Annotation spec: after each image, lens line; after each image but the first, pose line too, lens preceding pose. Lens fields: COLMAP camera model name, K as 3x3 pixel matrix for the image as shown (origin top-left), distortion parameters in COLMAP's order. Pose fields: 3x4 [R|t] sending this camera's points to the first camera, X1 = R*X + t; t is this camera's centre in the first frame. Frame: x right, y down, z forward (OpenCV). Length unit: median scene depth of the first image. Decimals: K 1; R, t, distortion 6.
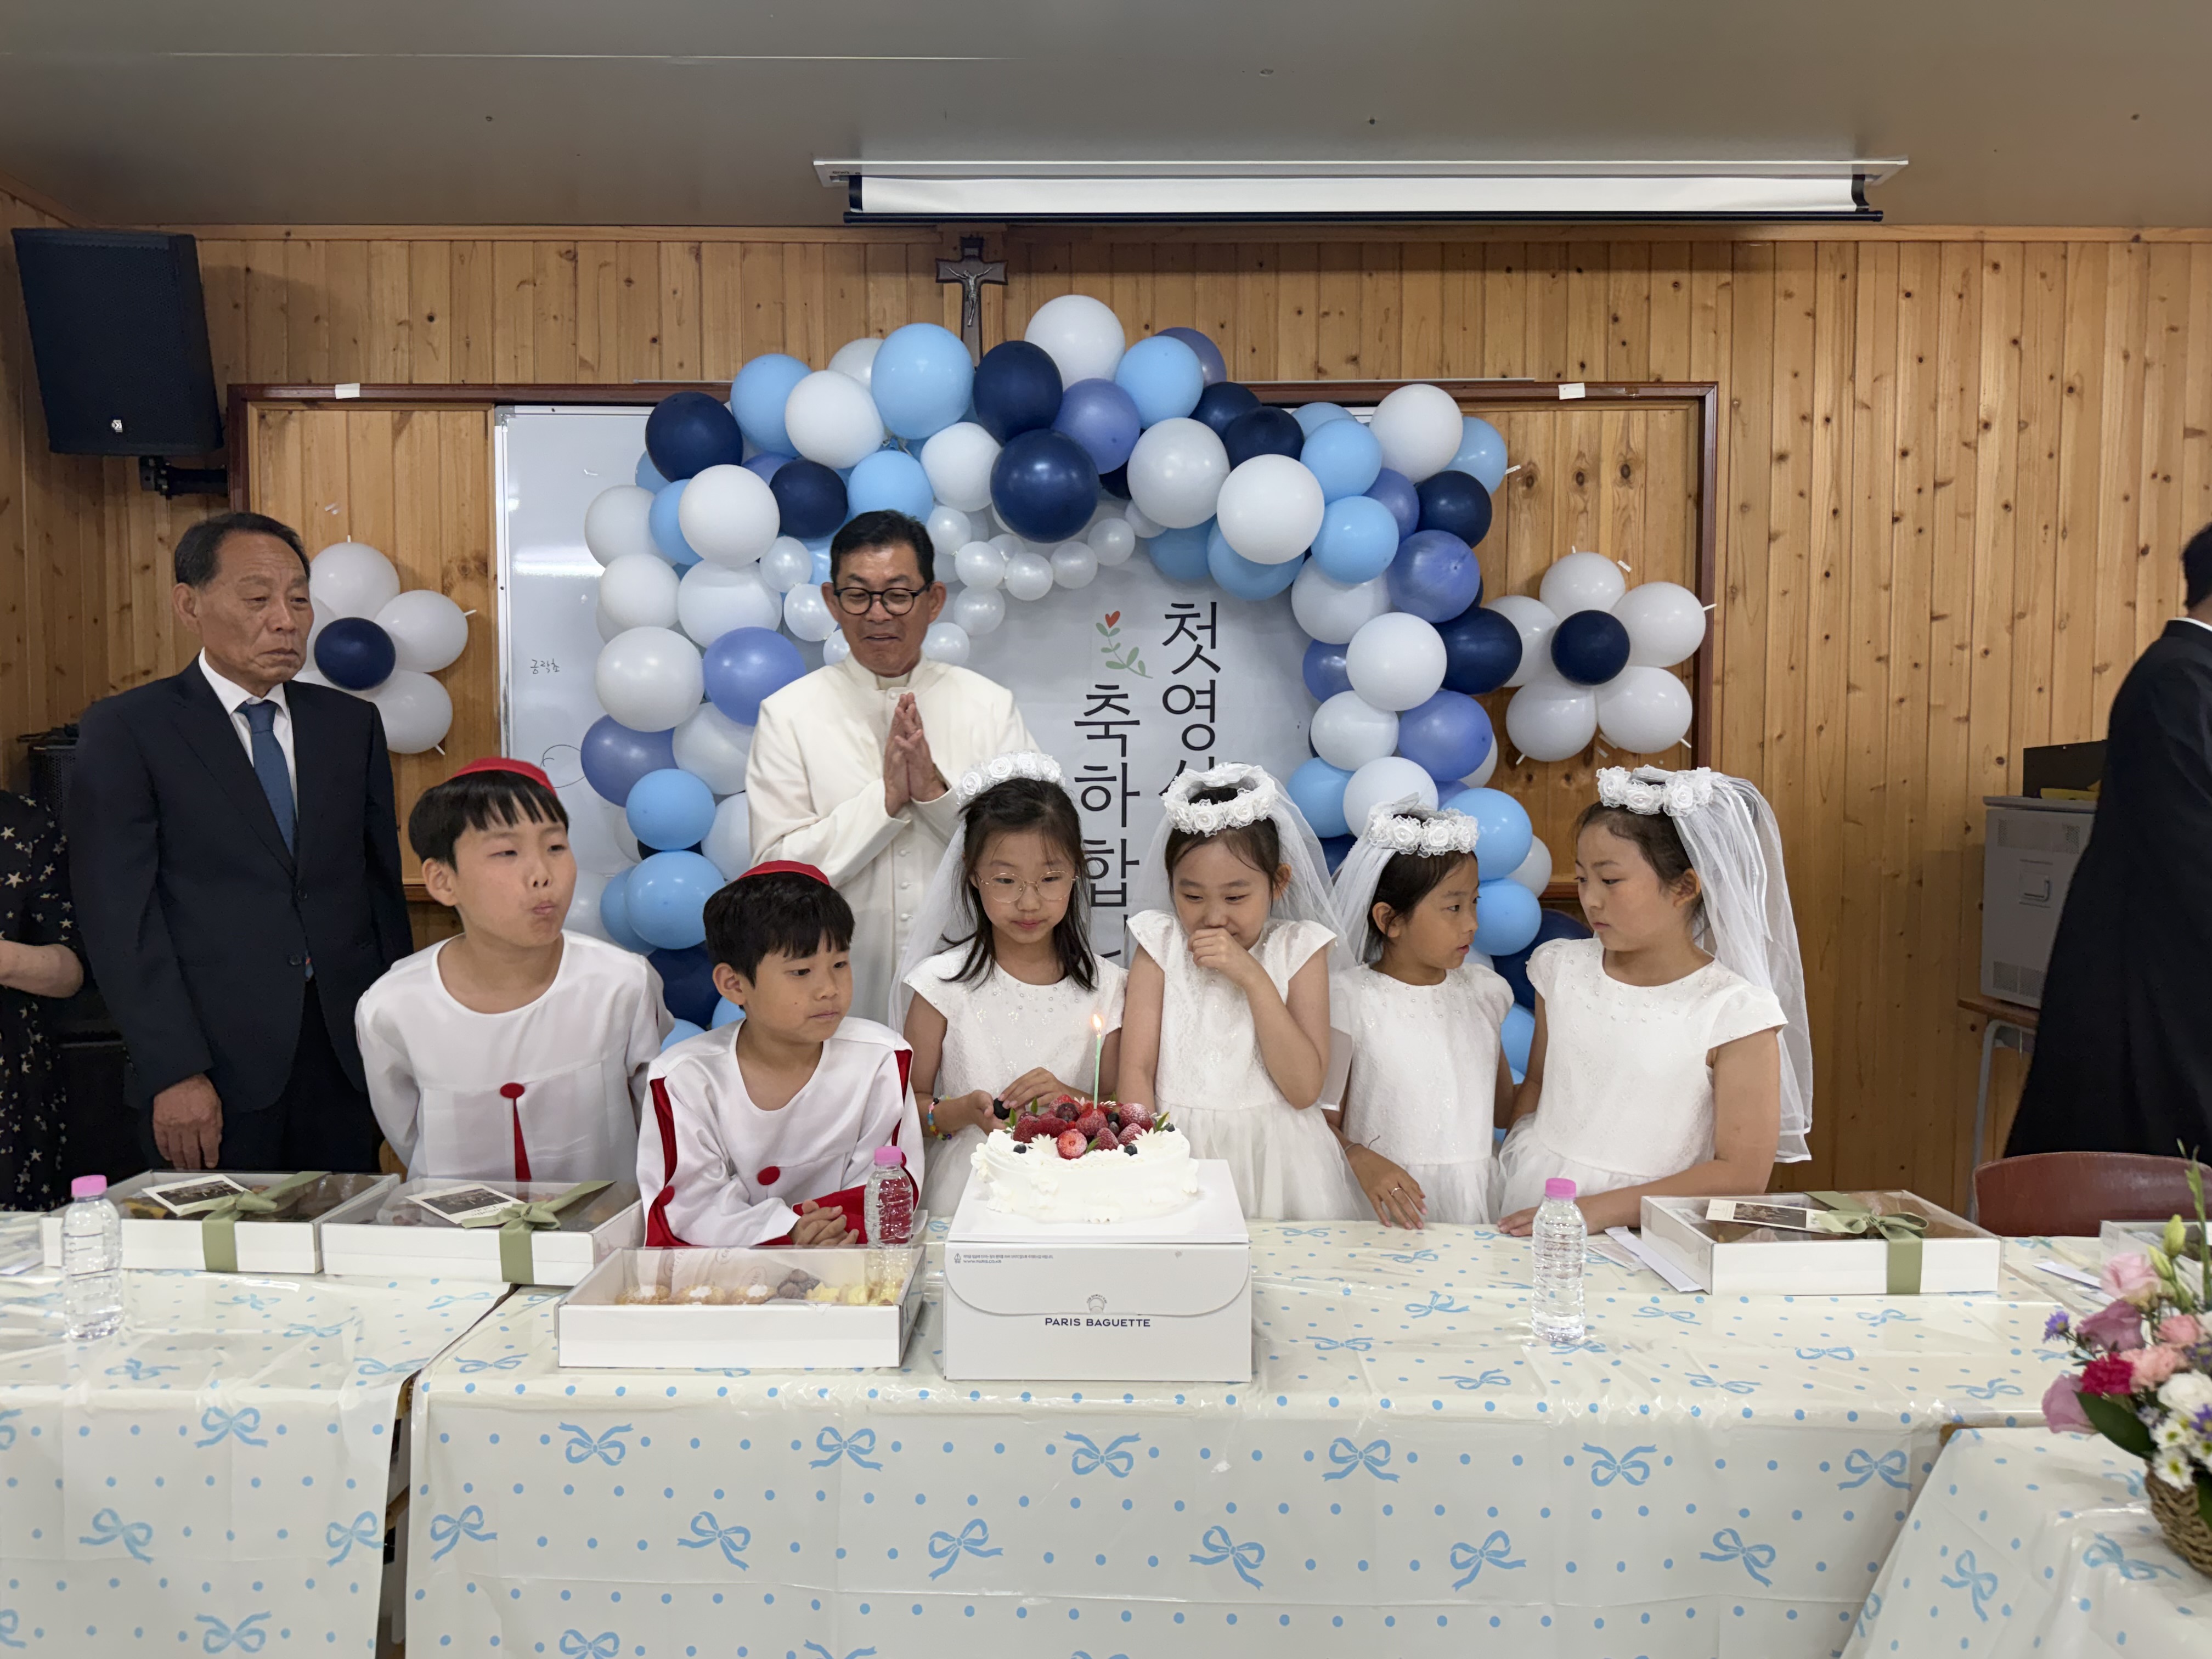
lens RADIAL K [[1584.2, 0, 1106.0], [0, 1584.2, 829.5], [0, 0, 1]] dist [0.032832, -0.051219]
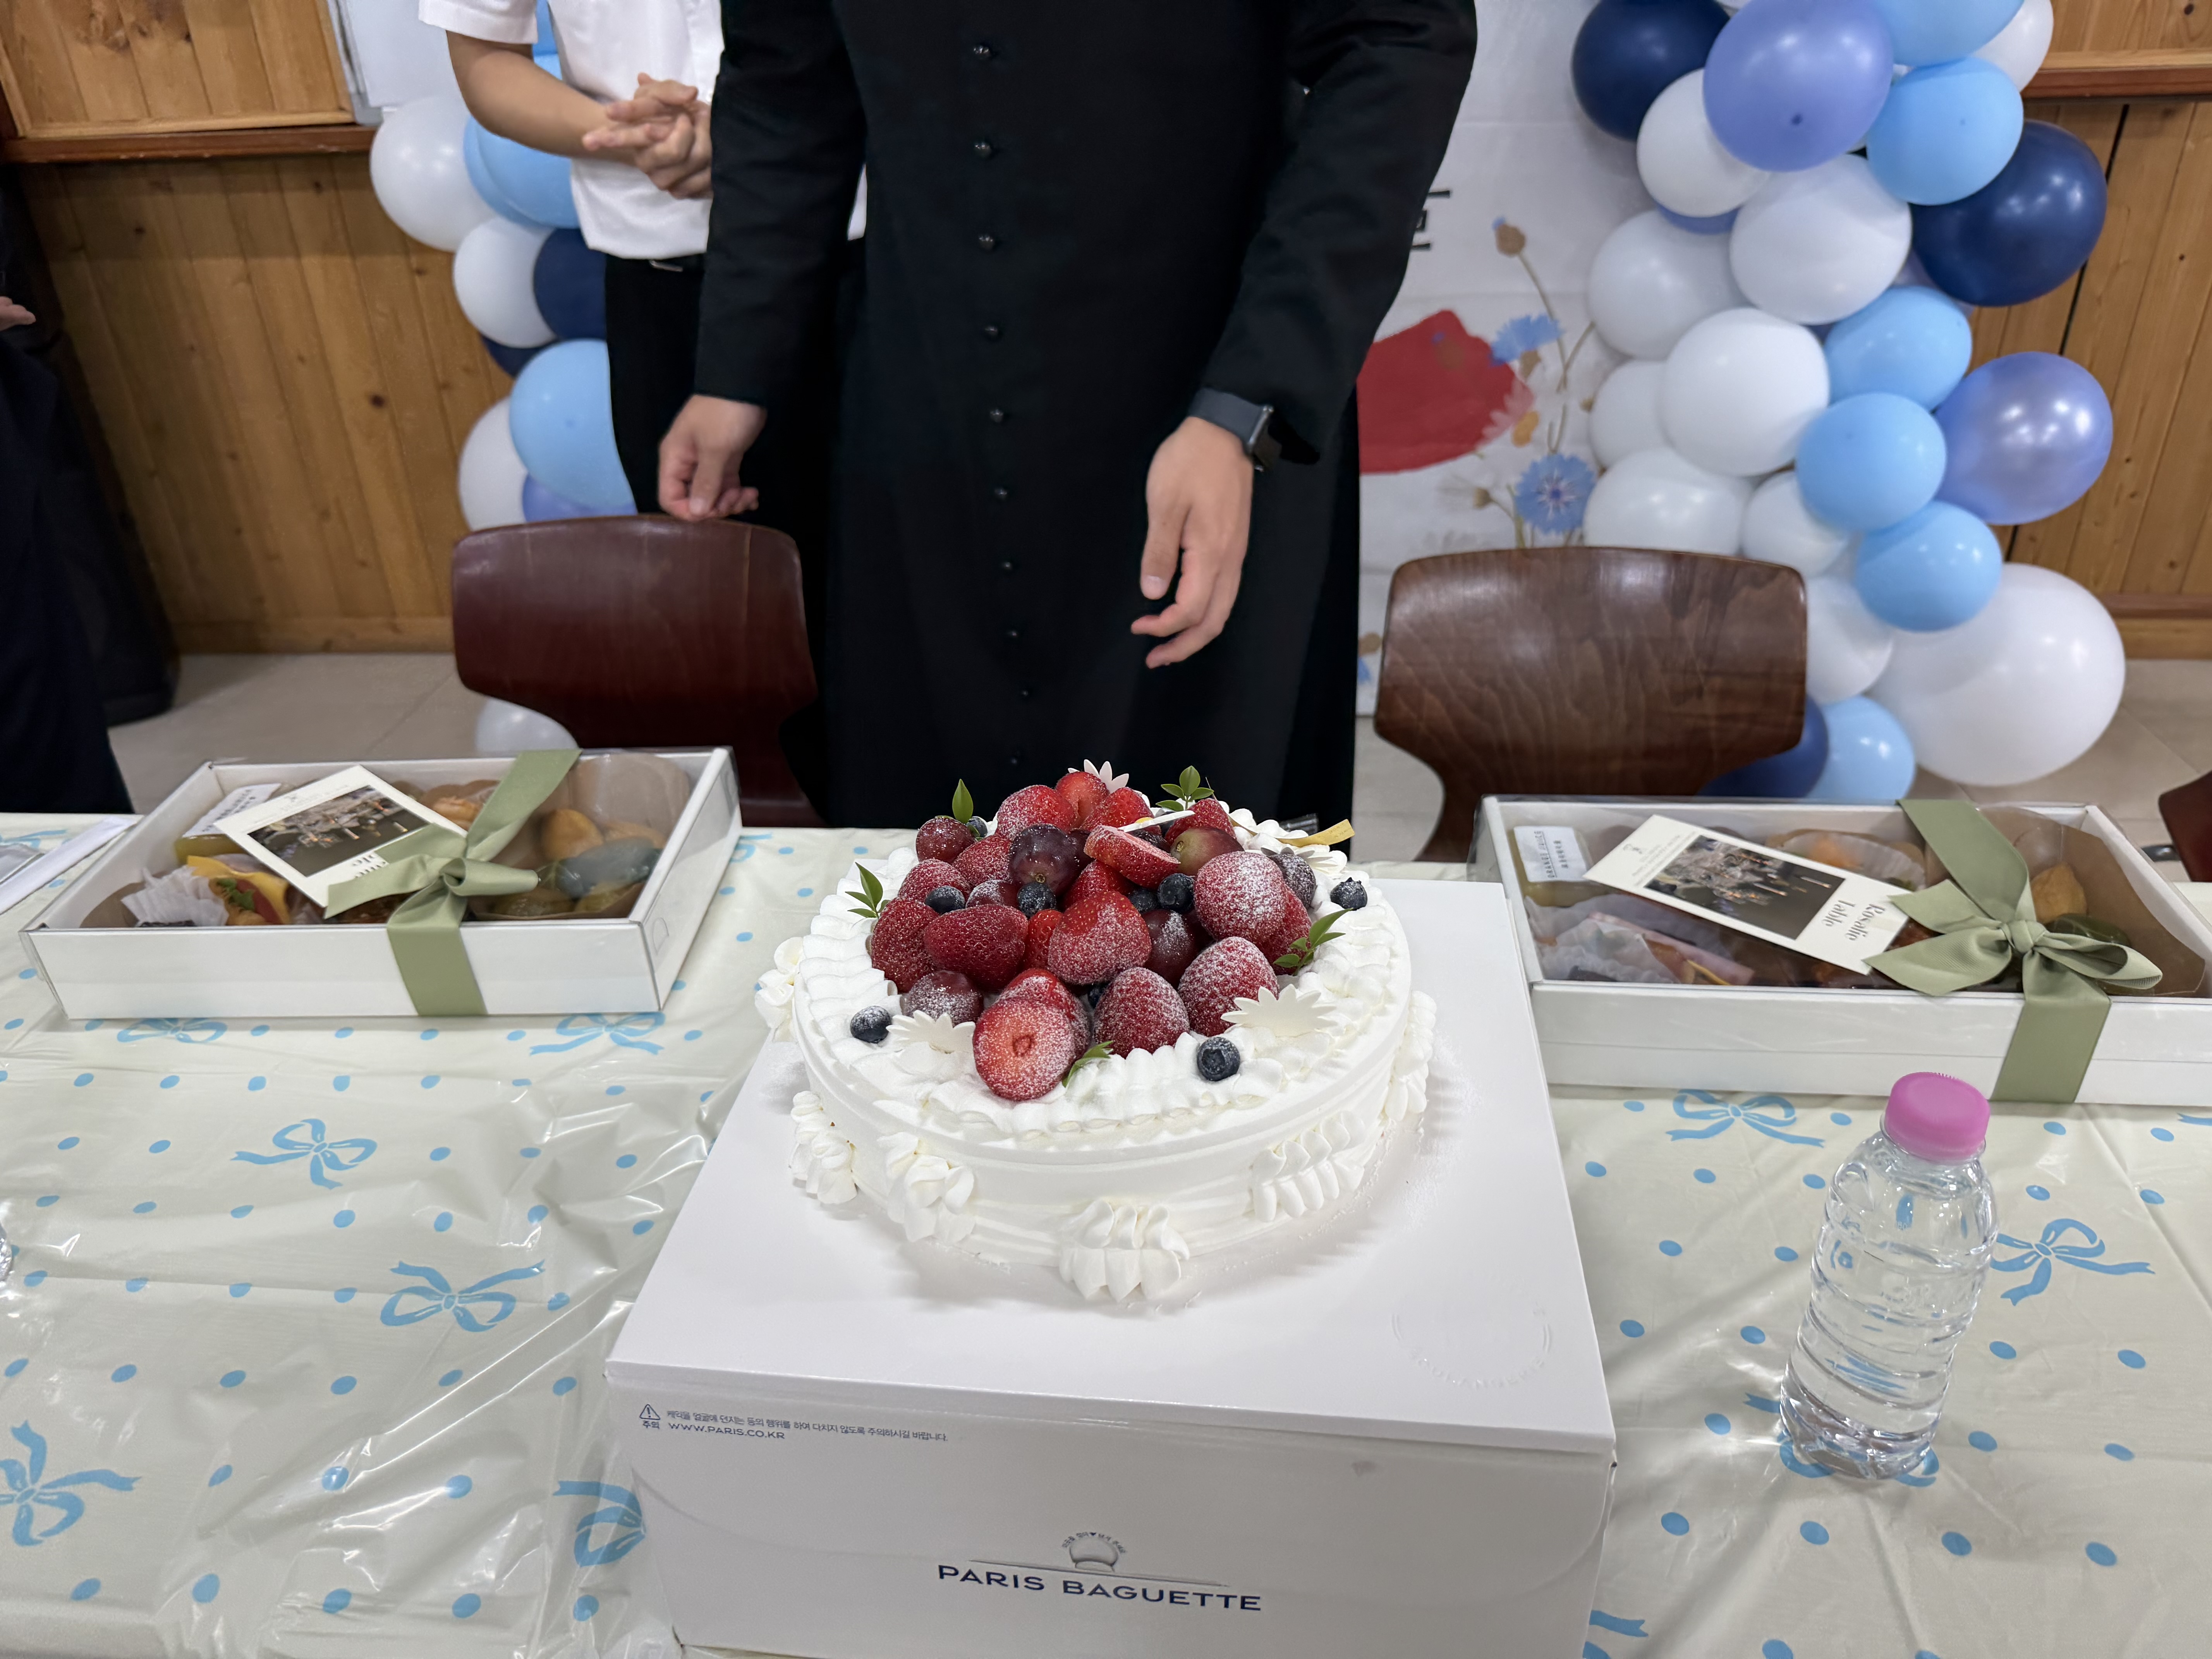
lens RADIAL K [[1584.2, 0, 1106.0], [0, 1584.2, 829.5], [0, 0, 1]] dist [0.032832, -0.051219]
pose [[0.994037, 0.023471, -0.106487, 0.010733], [0.026460, 0.895456, 0.444363, 0.010869], [0.105784, -0.444531, 0.889495, 0.311702]]
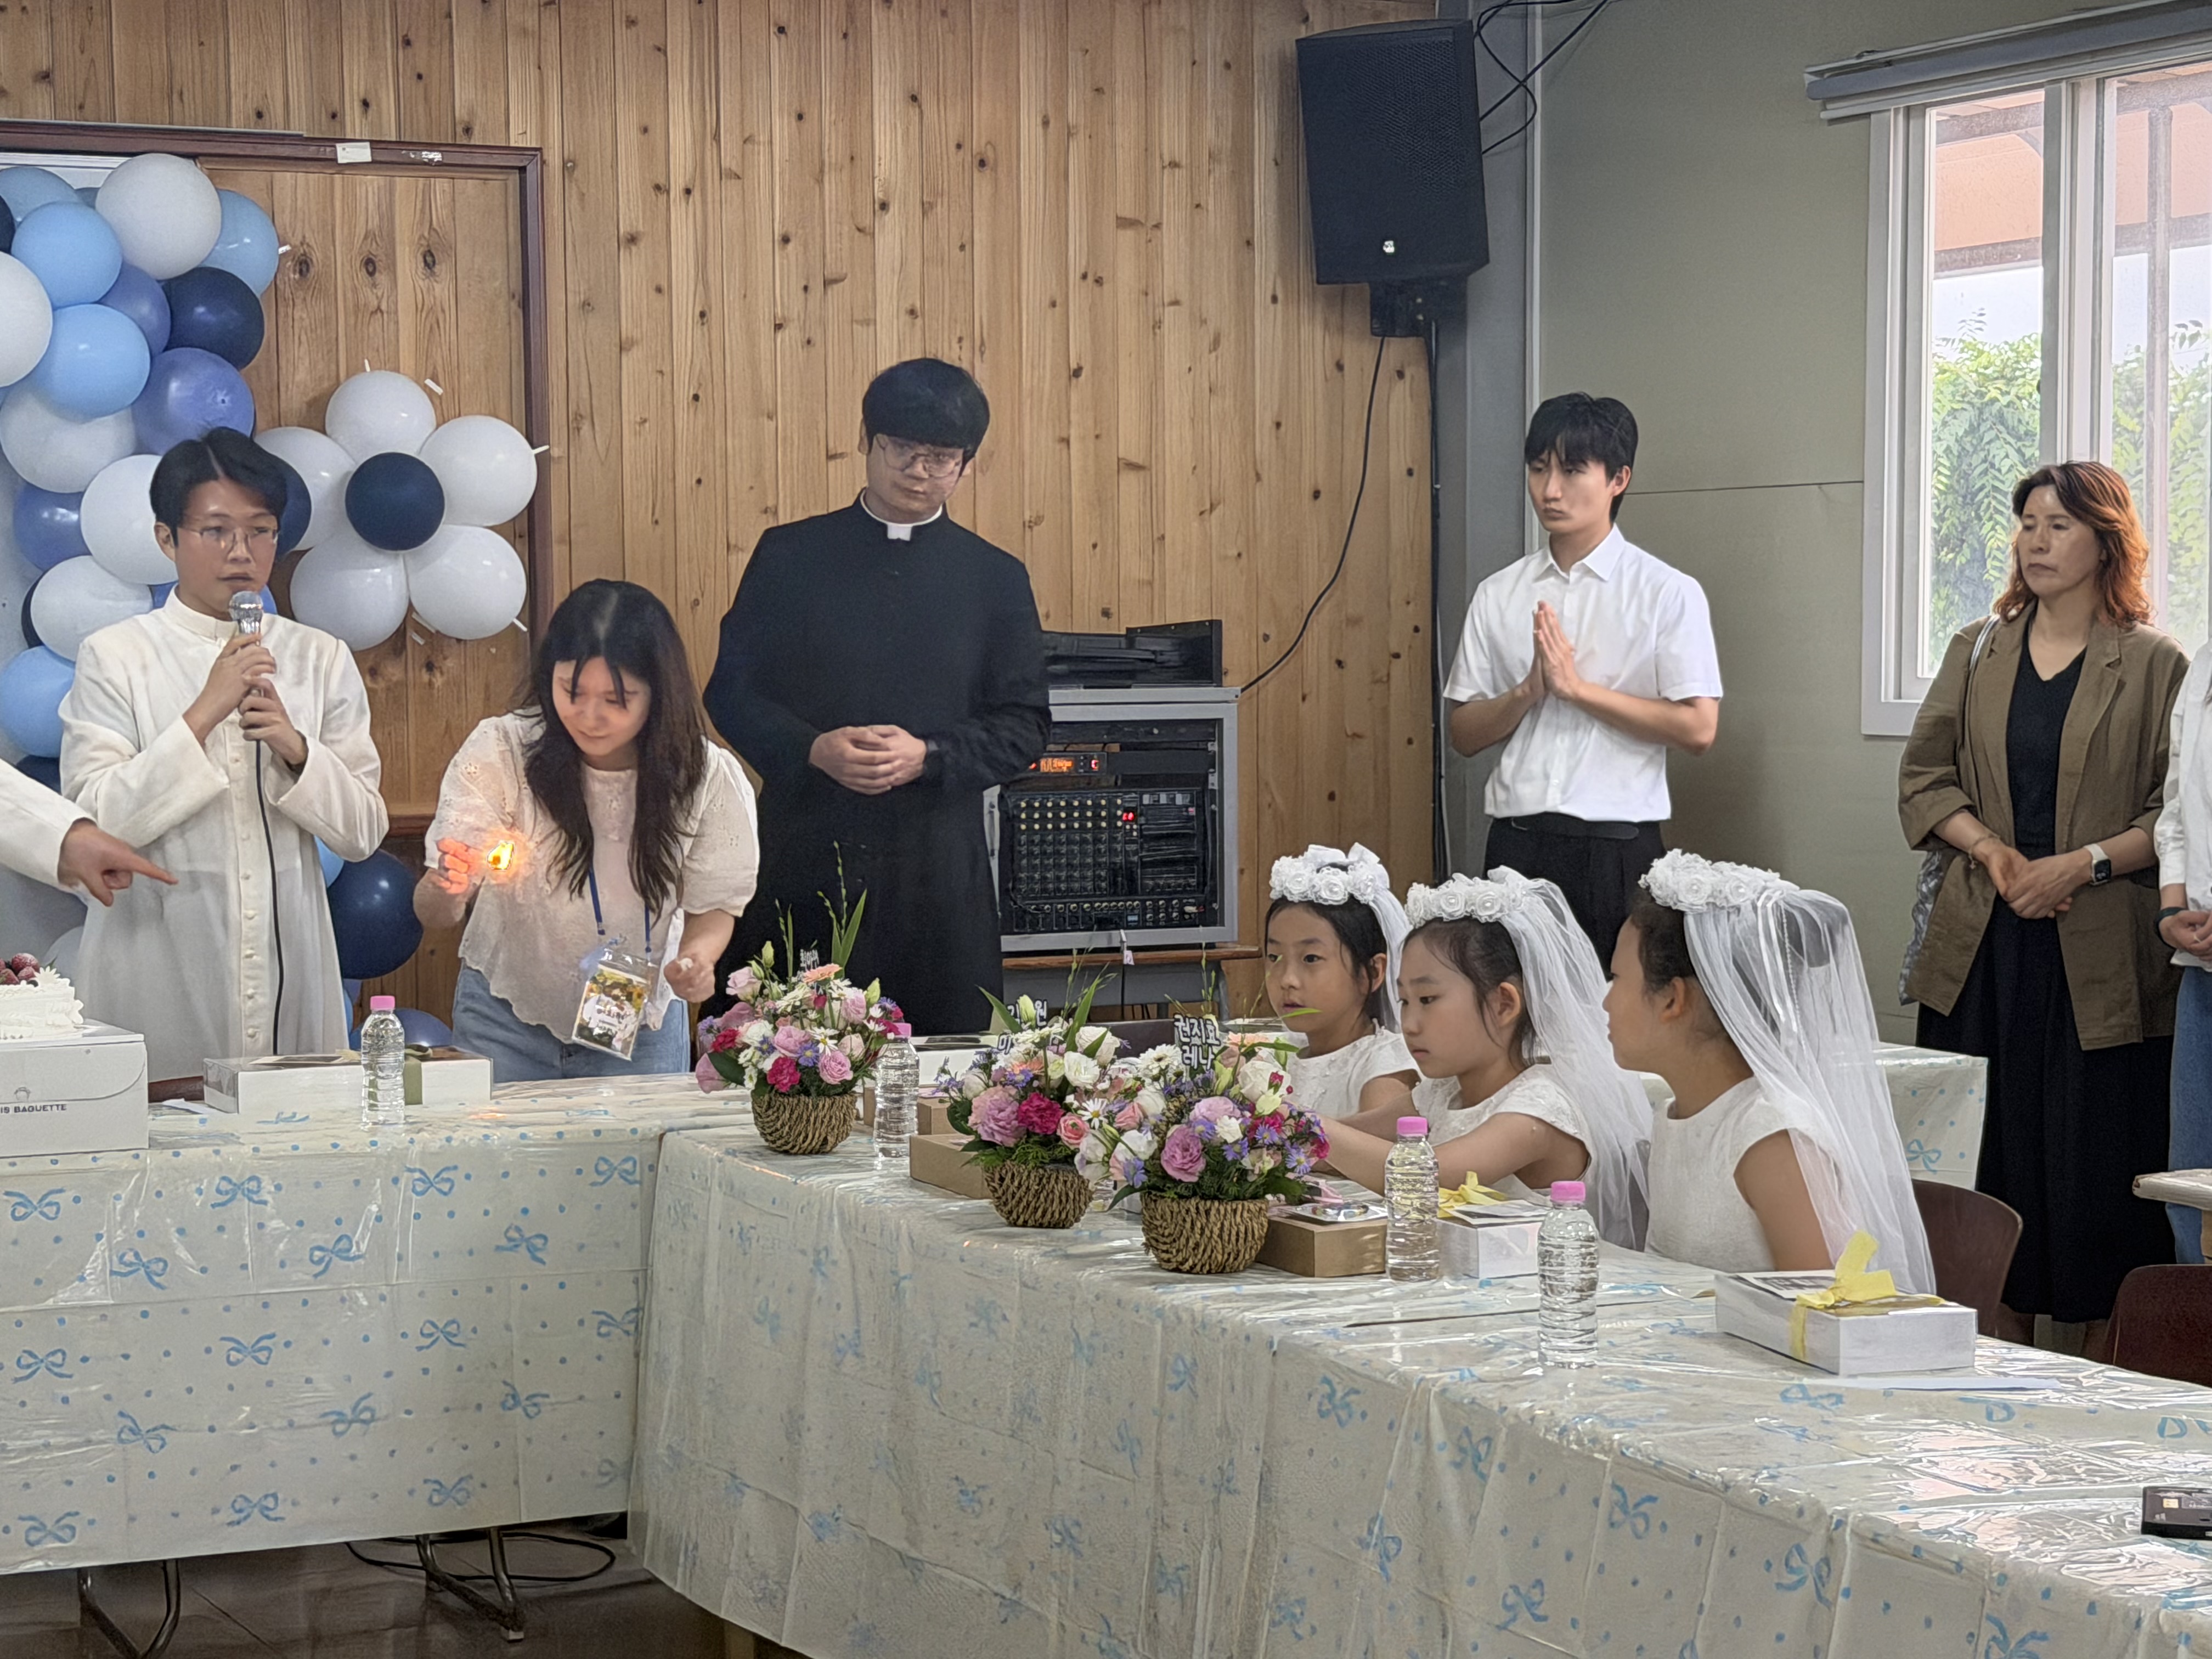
lens RADIAL K [[4427.4, 0, 1108.0], [0, 4427.4, 874.7], [0, 0, 1]] dist [0.140025, 0.149427]
pose [[0.899977, -0.035713, 0.434473, -0.302127], [0.032063, 0.999362, 0.015729, 0.039505], [-0.434758, -0.000225, 0.900547, -1.010944]]
